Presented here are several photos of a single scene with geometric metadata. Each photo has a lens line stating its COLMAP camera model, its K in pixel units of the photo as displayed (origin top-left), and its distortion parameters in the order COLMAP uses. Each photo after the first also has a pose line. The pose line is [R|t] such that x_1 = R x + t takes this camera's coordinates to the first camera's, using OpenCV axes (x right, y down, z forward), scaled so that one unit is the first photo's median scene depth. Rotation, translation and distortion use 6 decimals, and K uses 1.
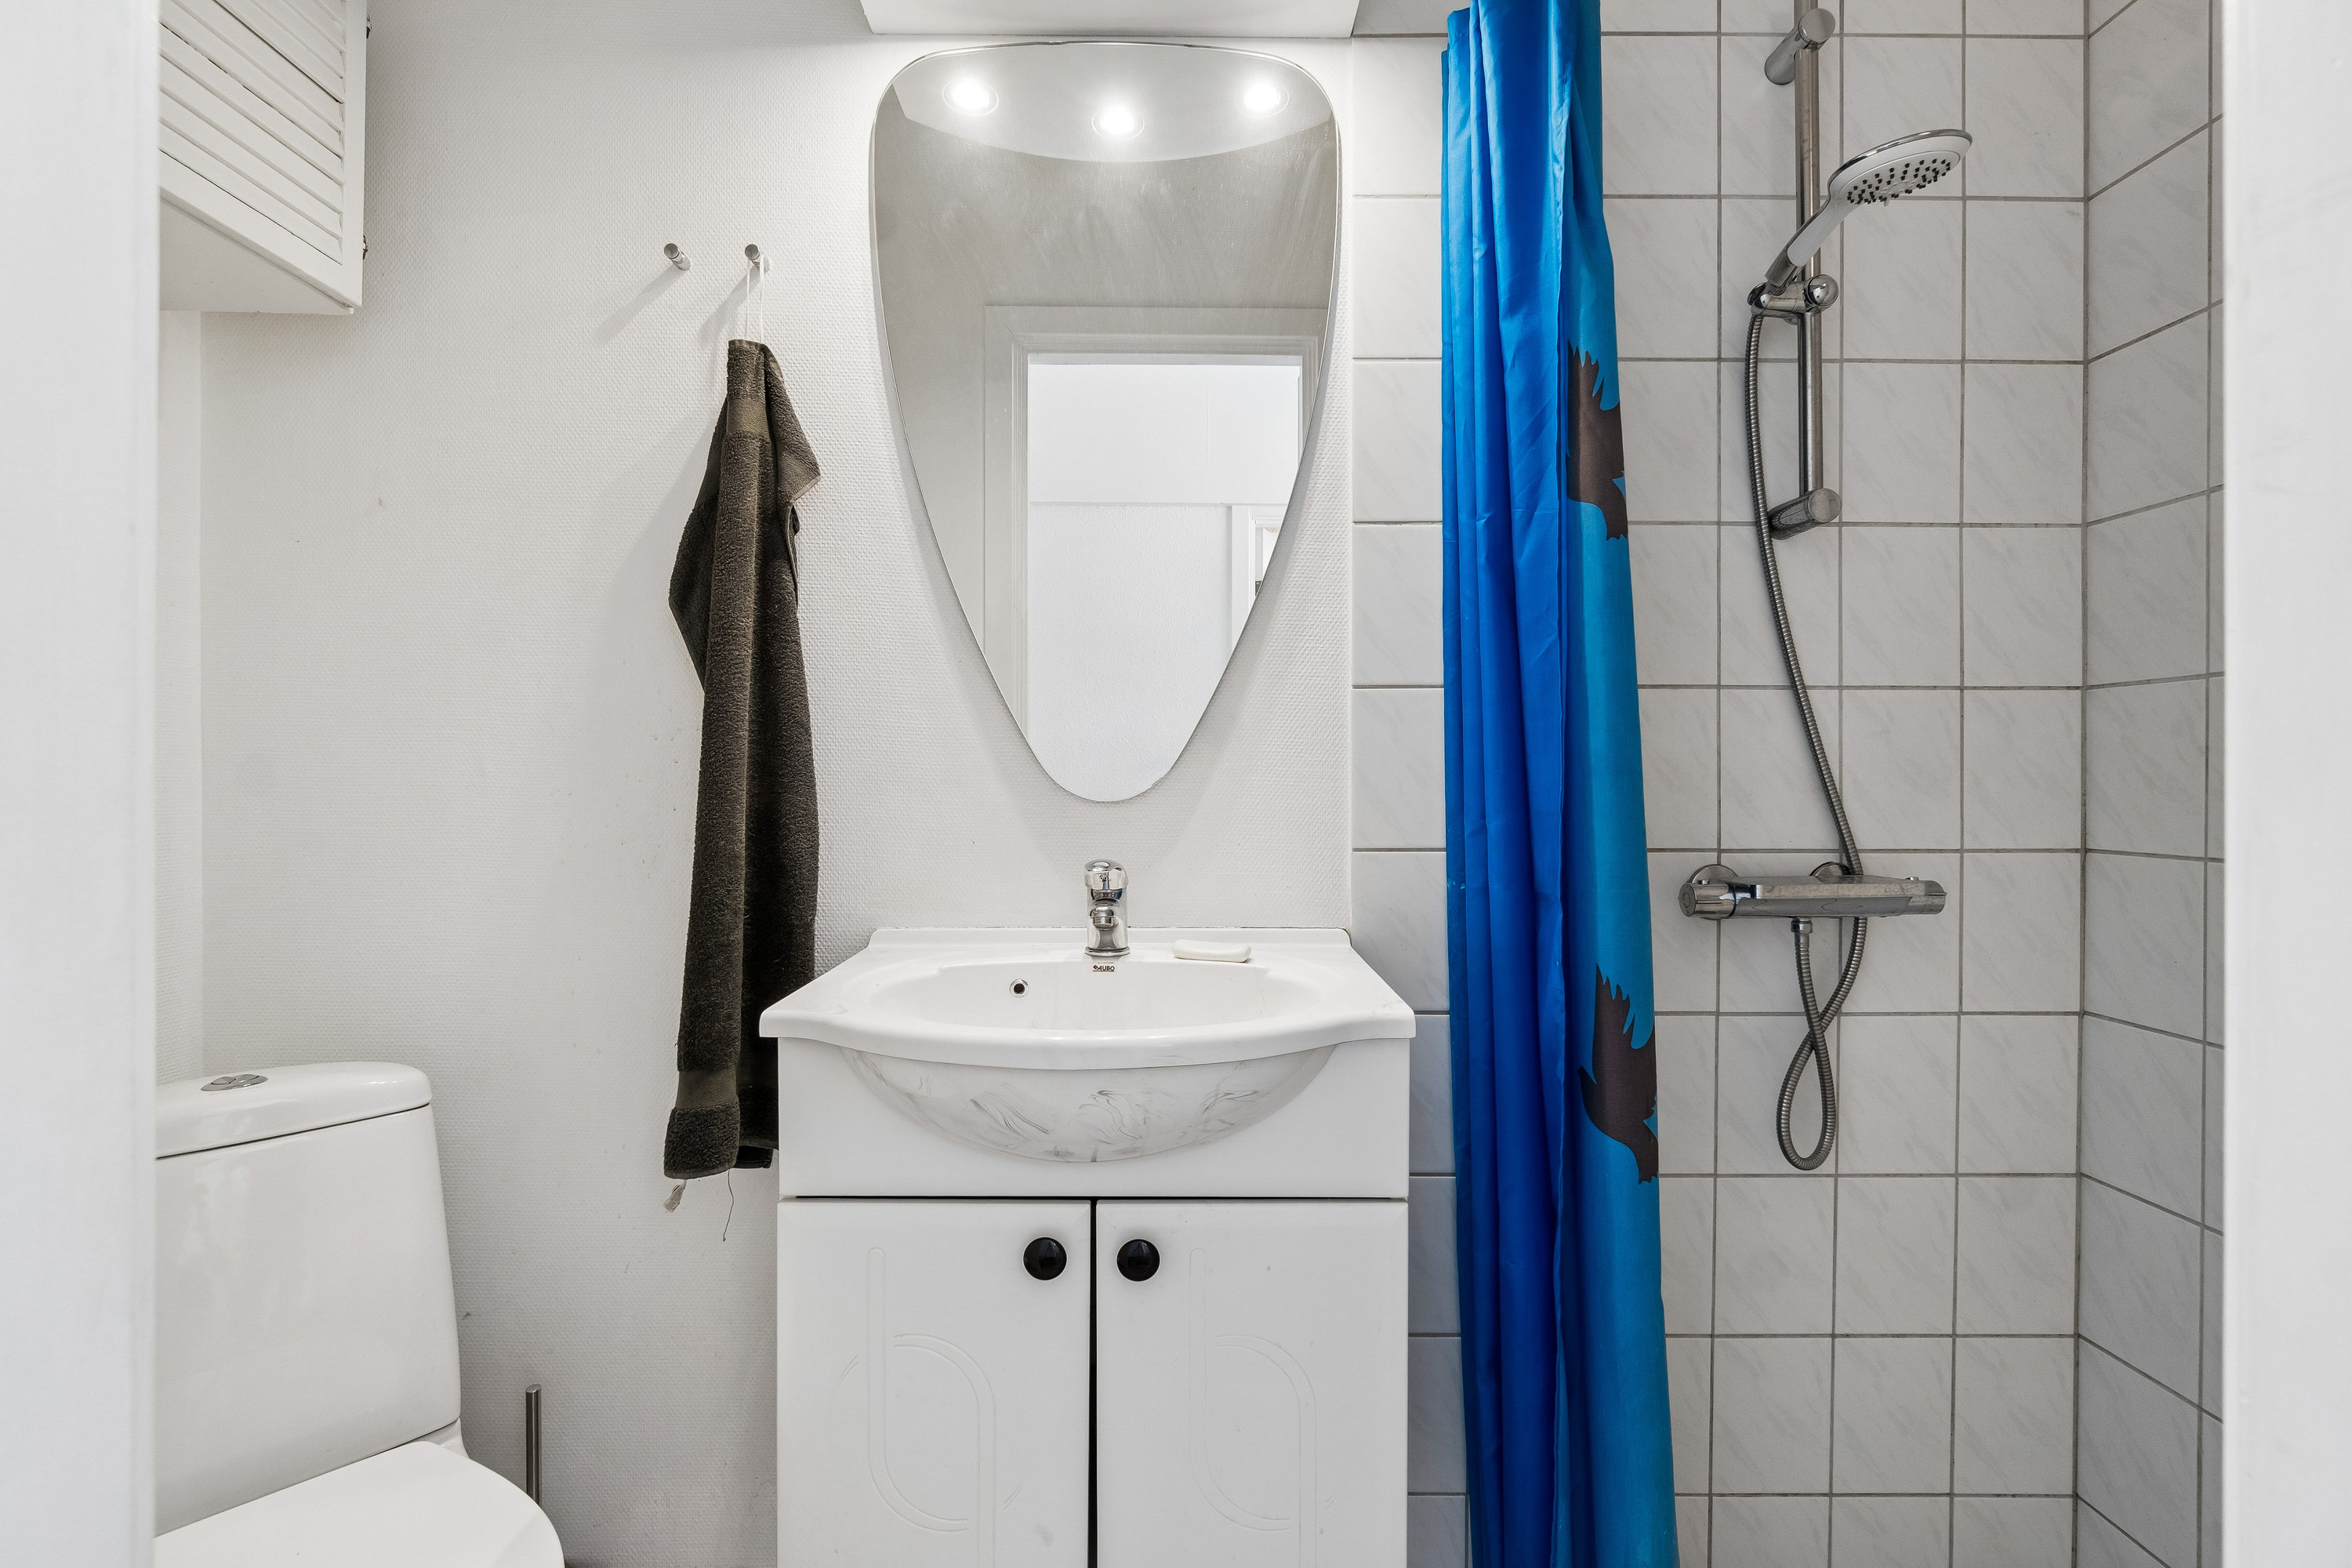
lens RADIAL K [[1007.1, 0, 1159.9], [0, 1007.1, 768.9], [0, 0, 1]] dist [-0.002680, -0.000362]
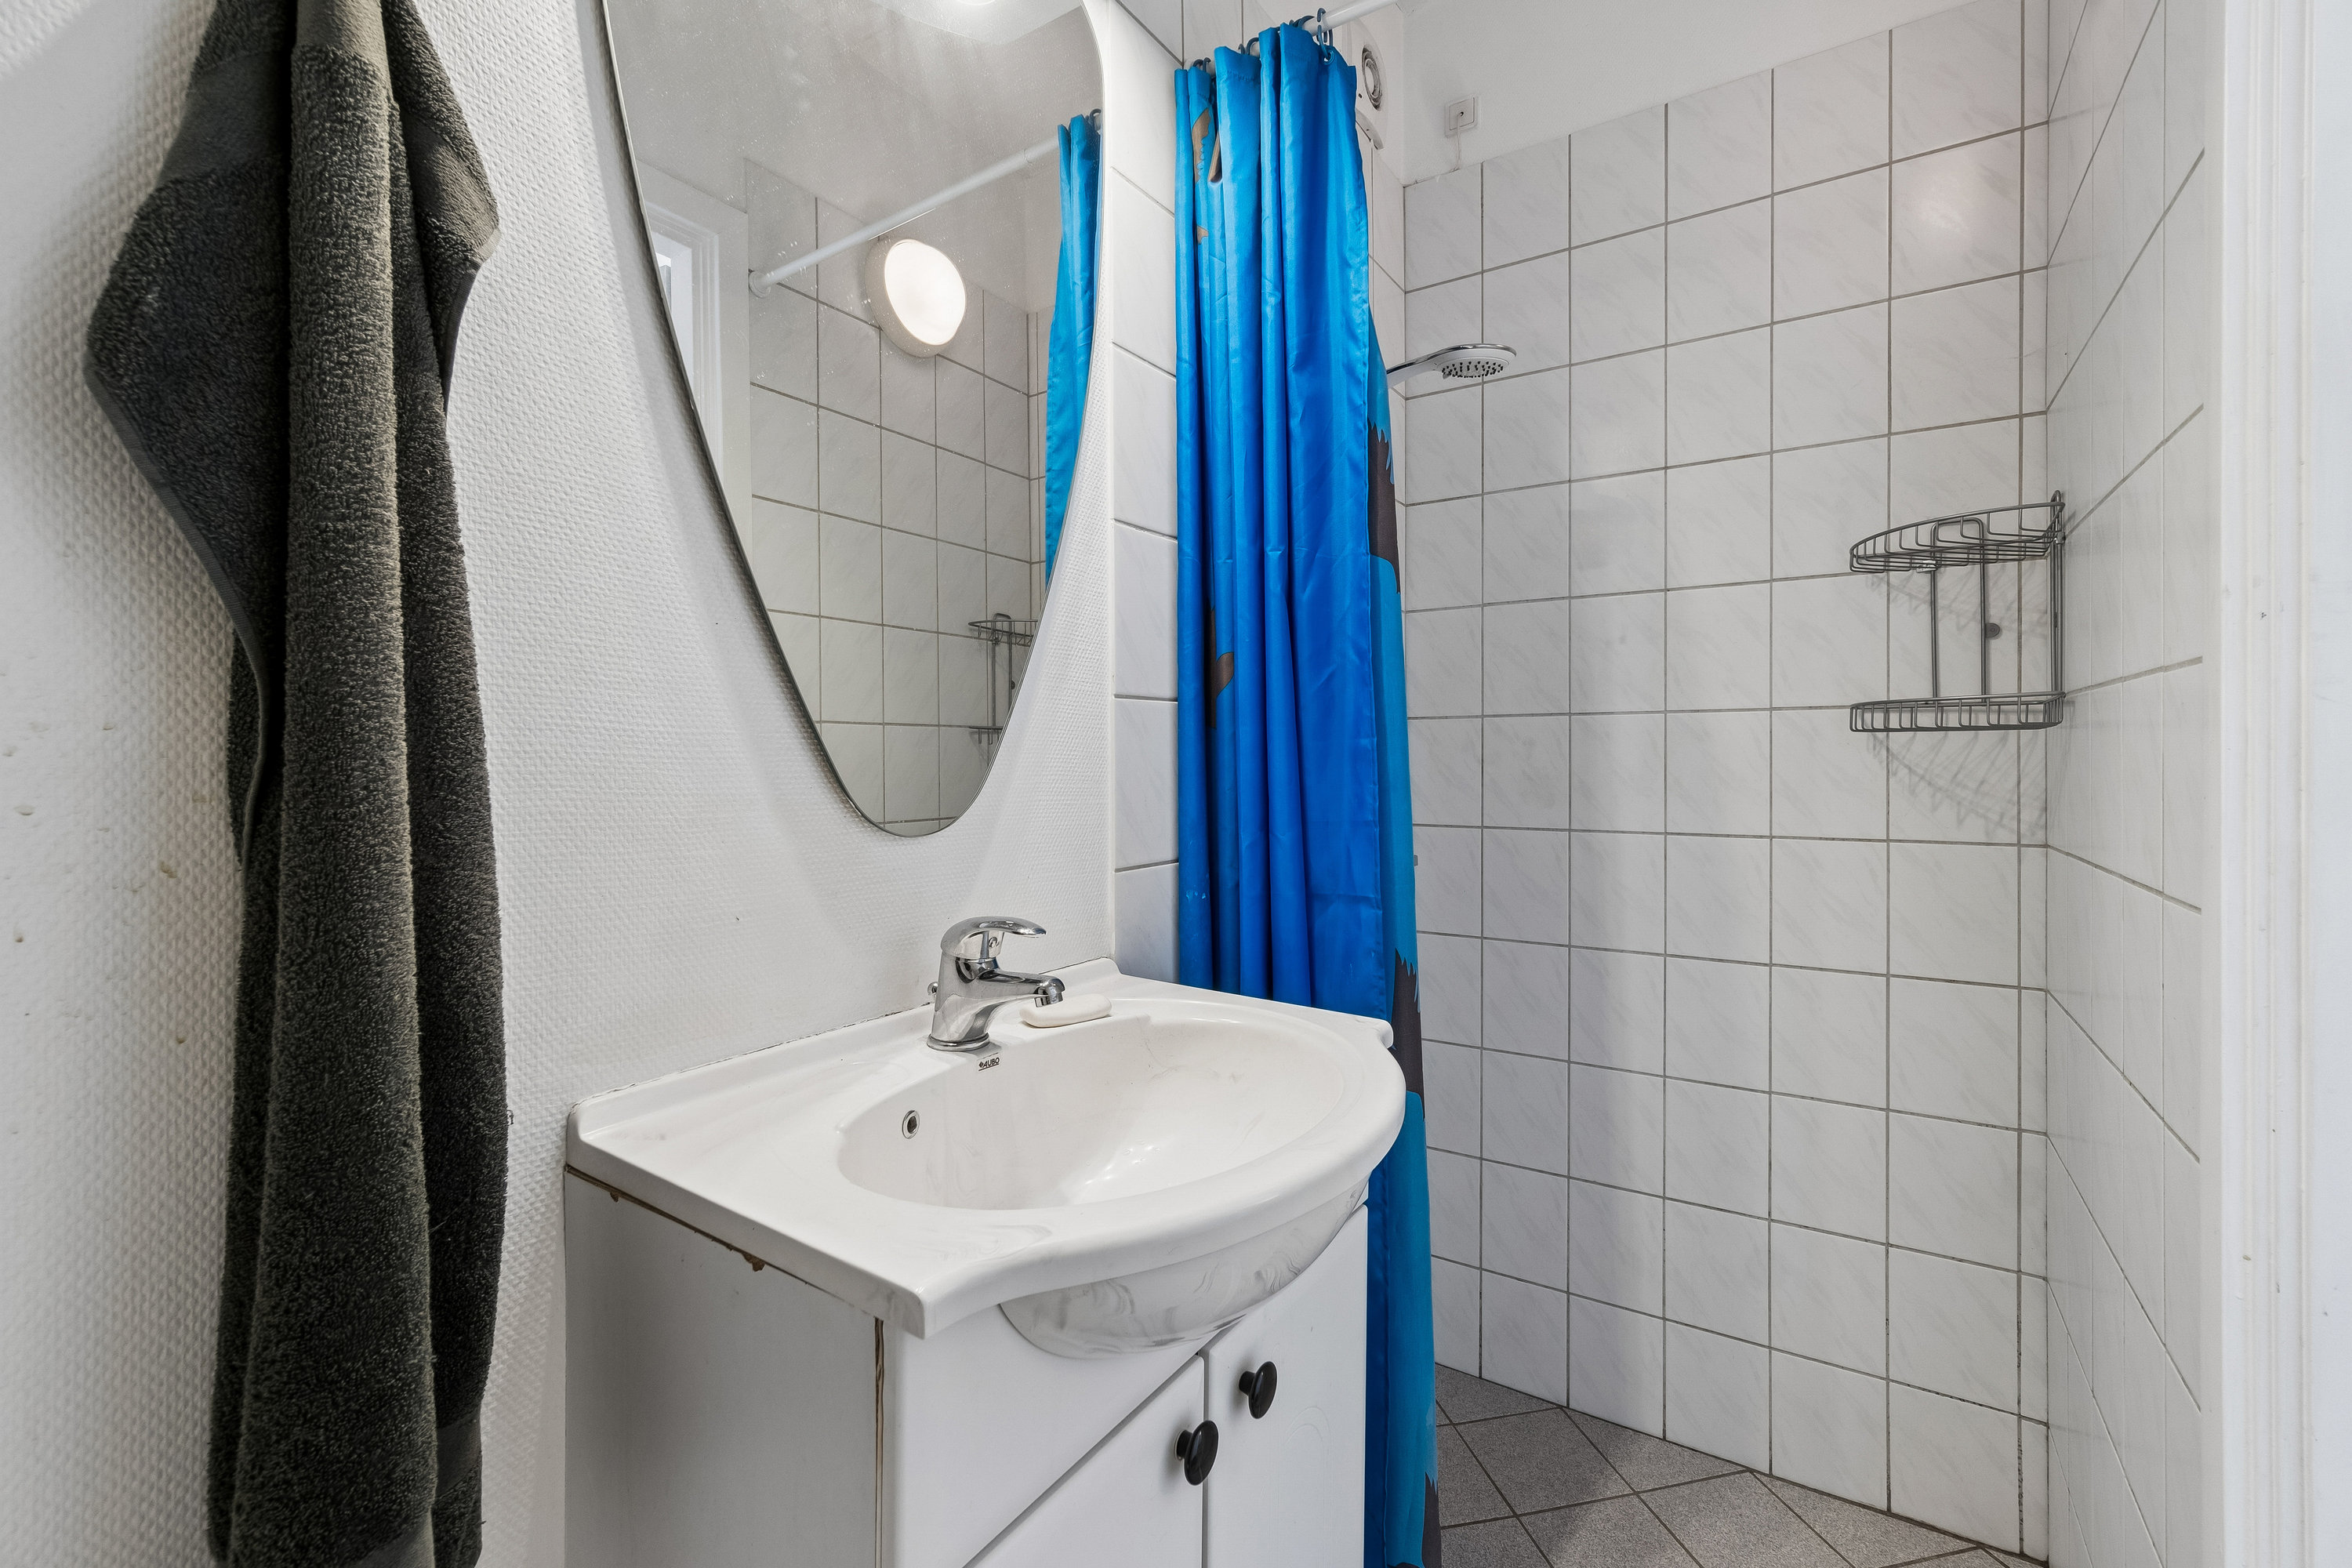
lens RADIAL K [[1007.1, 0, 1159.9], [0, 1007.1, 768.9], [0, 0, 1]] dist [-0.002680, -0.000362]
pose [[0.561127, -0.011119, 0.827655, -0.567307], [0.001514, 0.999922, 0.012407, -0.027770], [-0.827728, -0.005709, 0.561100, 0.452365]]
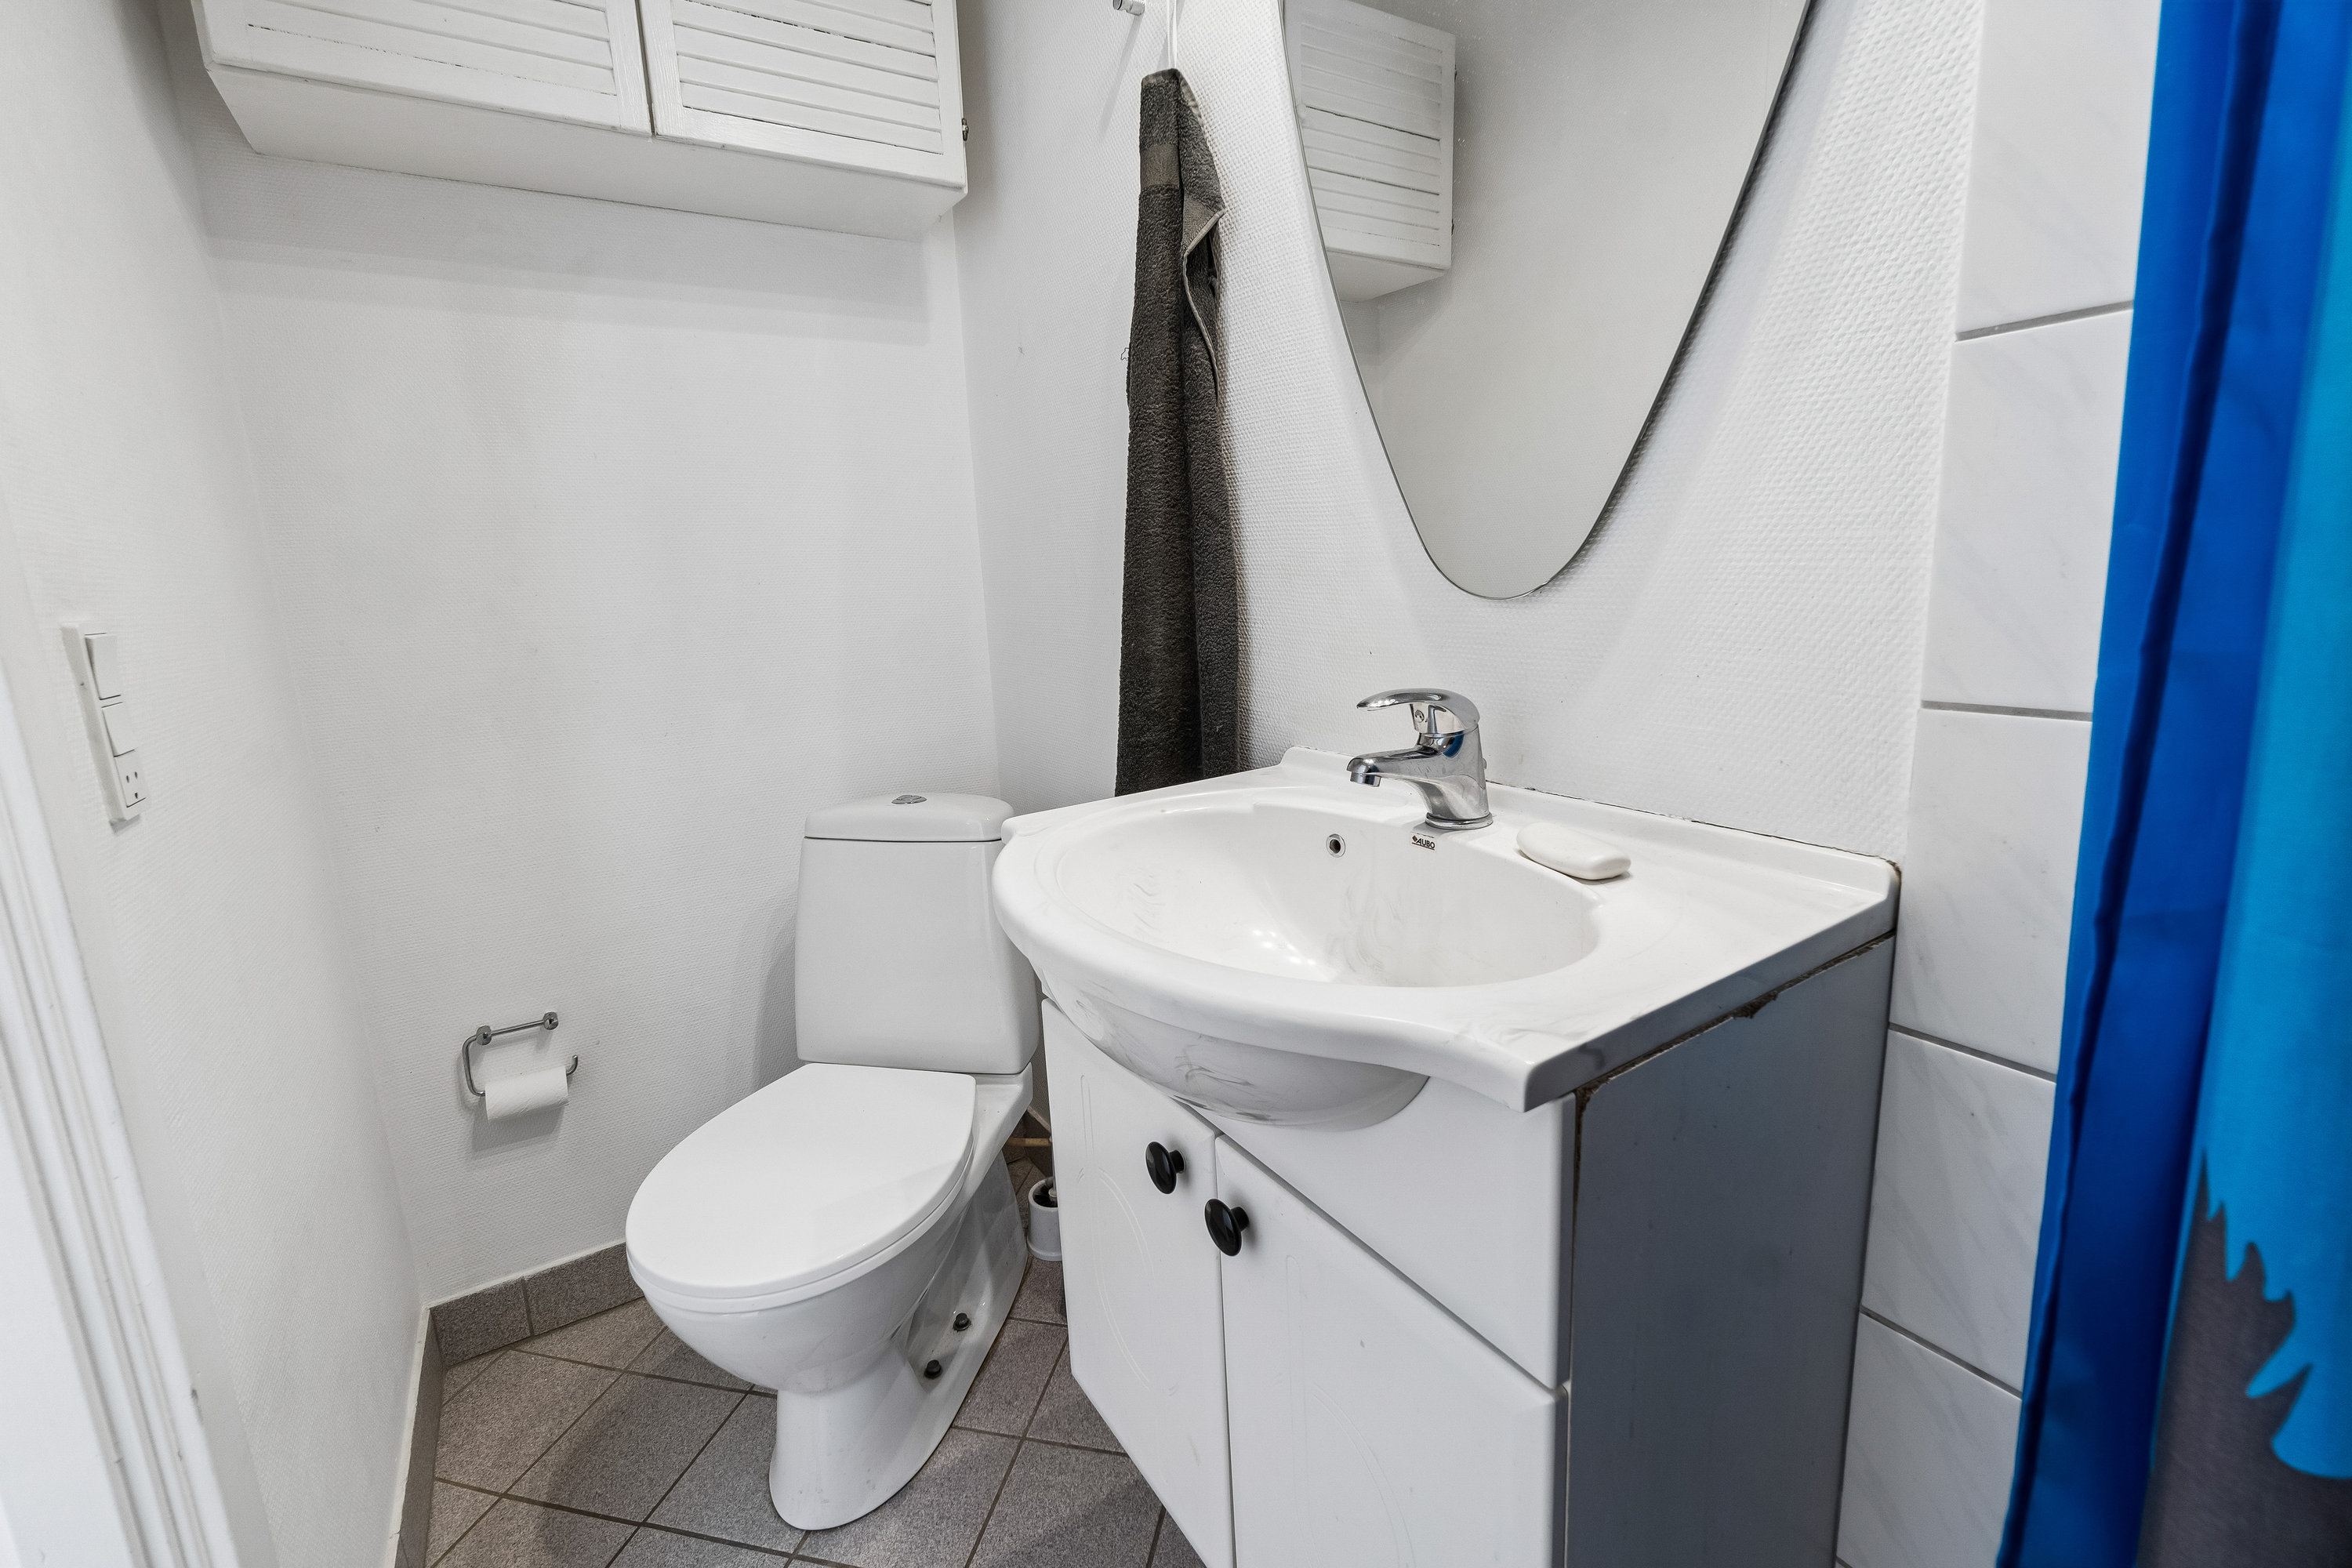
lens RADIAL K [[1007.3, 0, 1176.0], [0, 1007.3, 753.6], [0, 0, 1]] dist [0.000965, 0.000133]
pose [[0.535398, 0.127629, -0.834901, 0.410095], [0.052408, 0.981592, 0.183661, -0.001927], [0.842972, -0.142087, 0.518854, 0.469070]]
